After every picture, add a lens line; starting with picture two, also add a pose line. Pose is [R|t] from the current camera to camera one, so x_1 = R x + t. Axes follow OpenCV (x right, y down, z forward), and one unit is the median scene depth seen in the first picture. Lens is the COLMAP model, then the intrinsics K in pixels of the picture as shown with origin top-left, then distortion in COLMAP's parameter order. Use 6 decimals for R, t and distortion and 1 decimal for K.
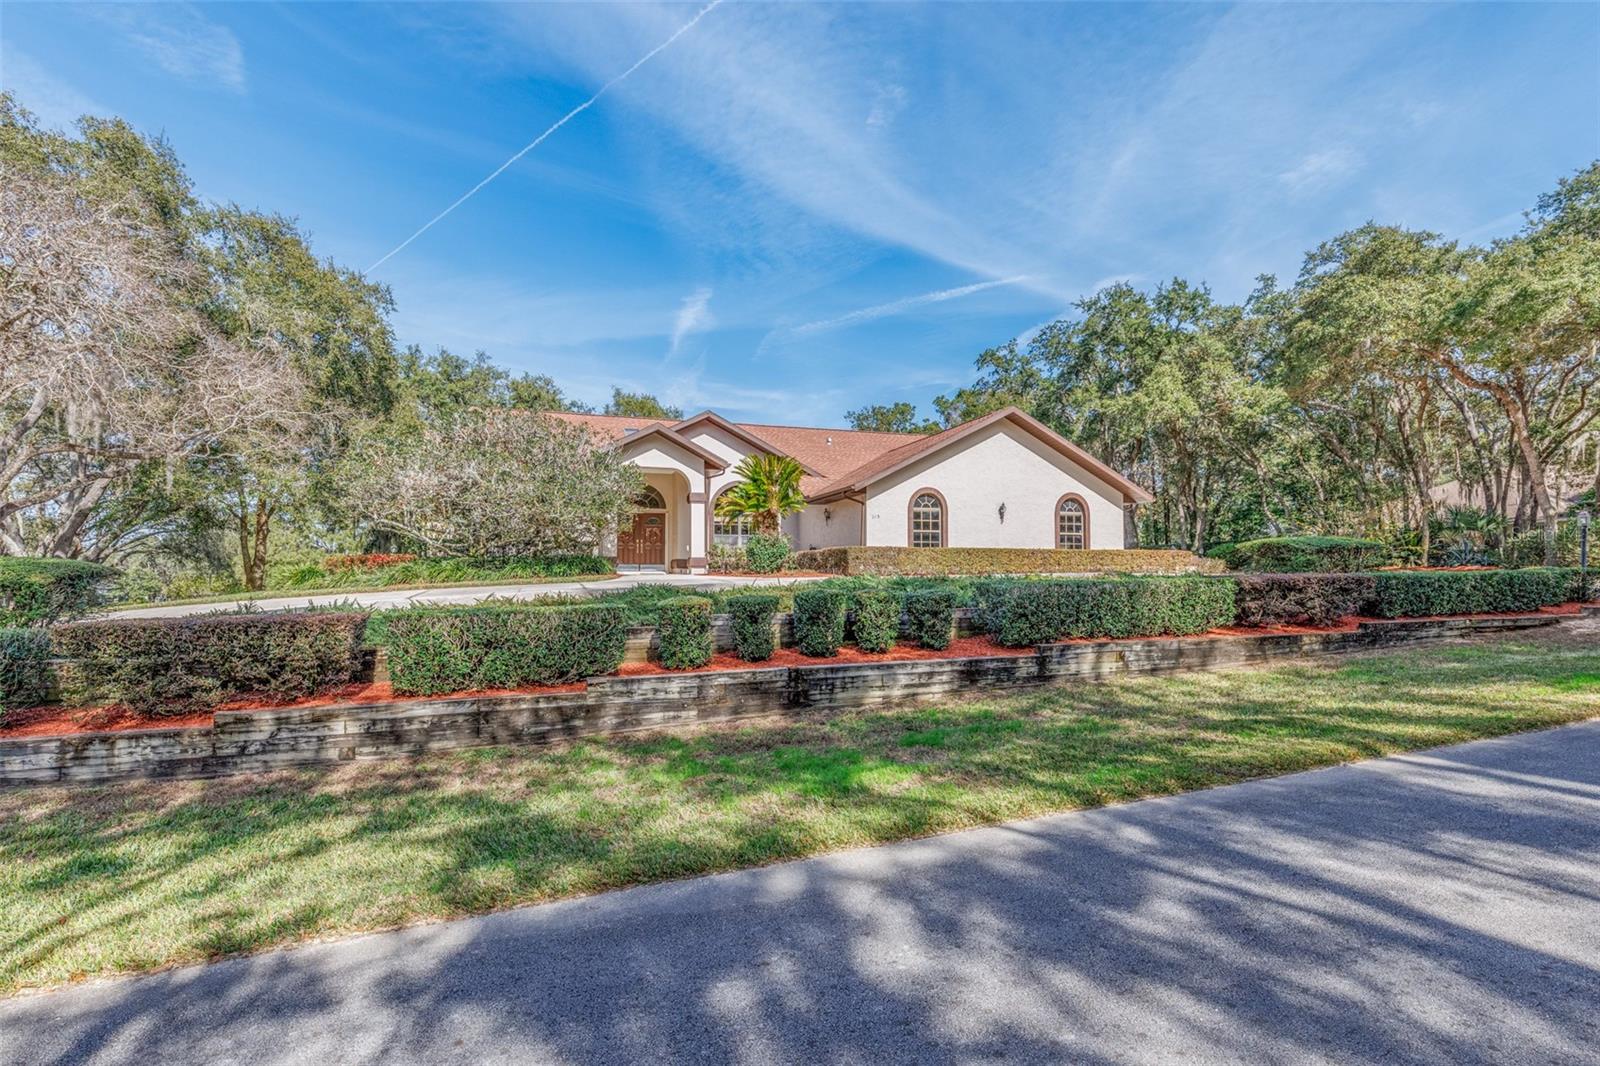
lens RADIAL K [[733.2, 0, 792.8], [0, 733.2, 531.4], [0, 0, 1]] dist [0.002445, 0.000254]
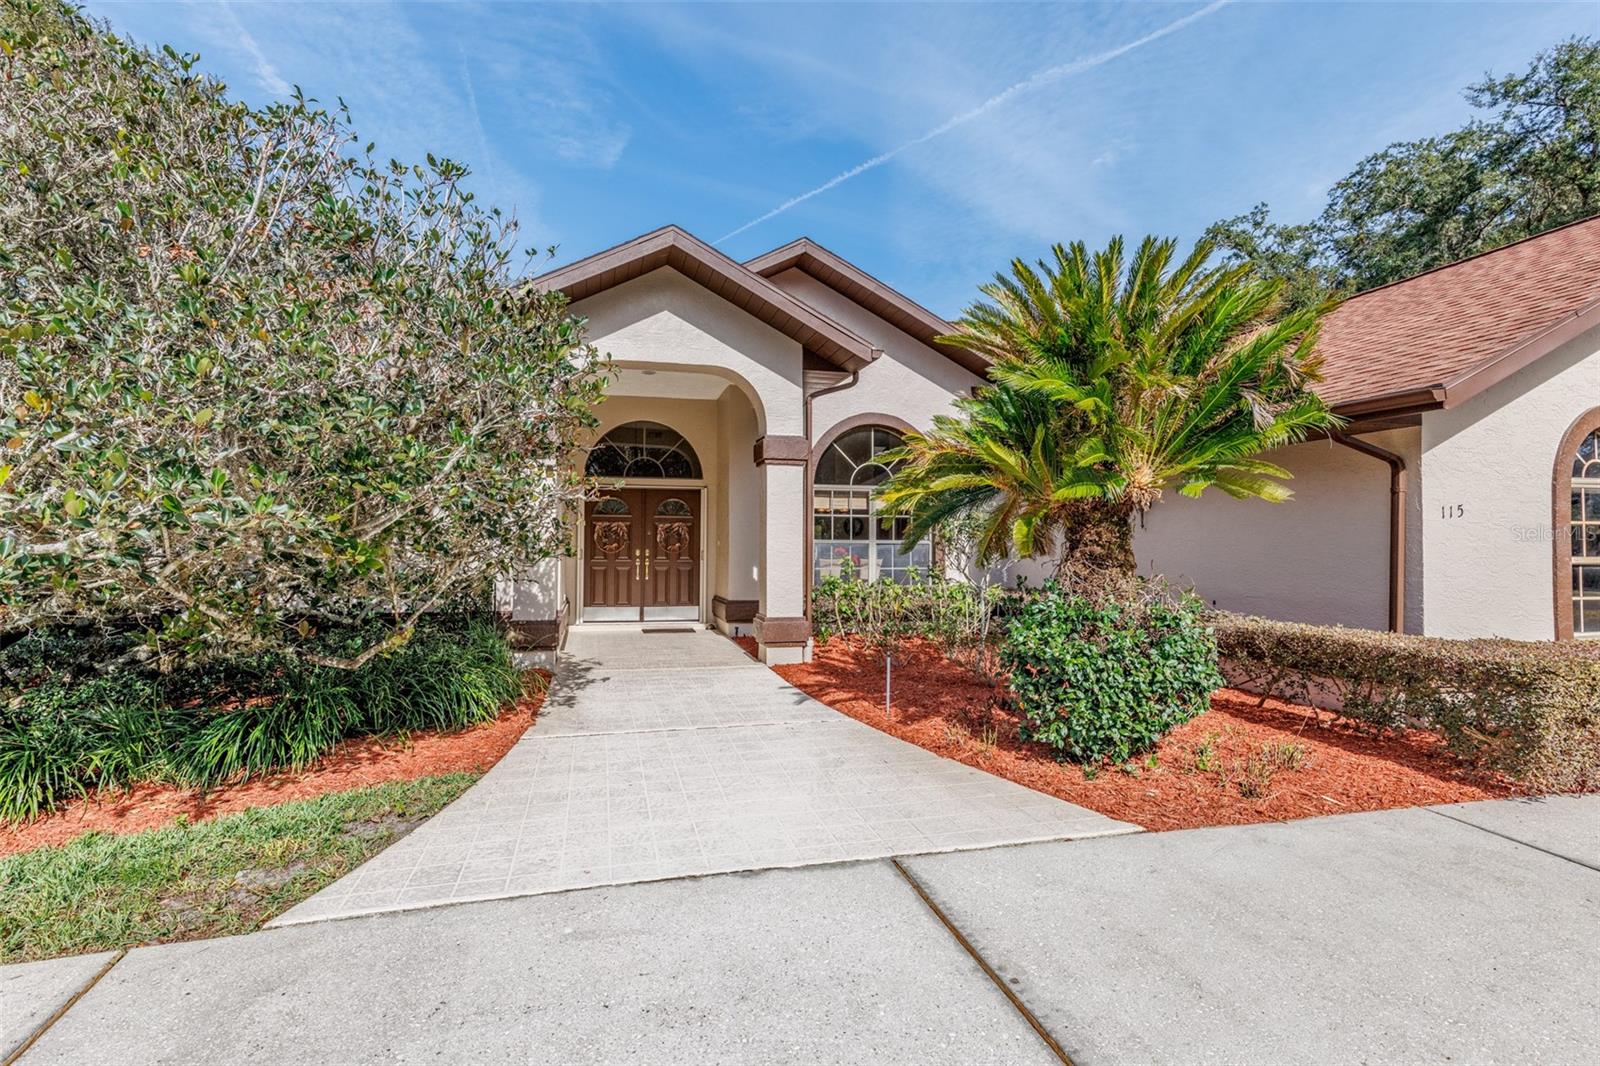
lens RADIAL K [[733.2, 0, 792.8], [0, 733.2, 531.4], [0, 0, 1]] dist [0.002445, 0.000254]
pose [[0.997997, 0.004313, -0.063112, -0.101806], [-0.001586, 0.999065, 0.043199, -0.020976], [0.063240, -0.043013, 0.997071, 0.631567]]
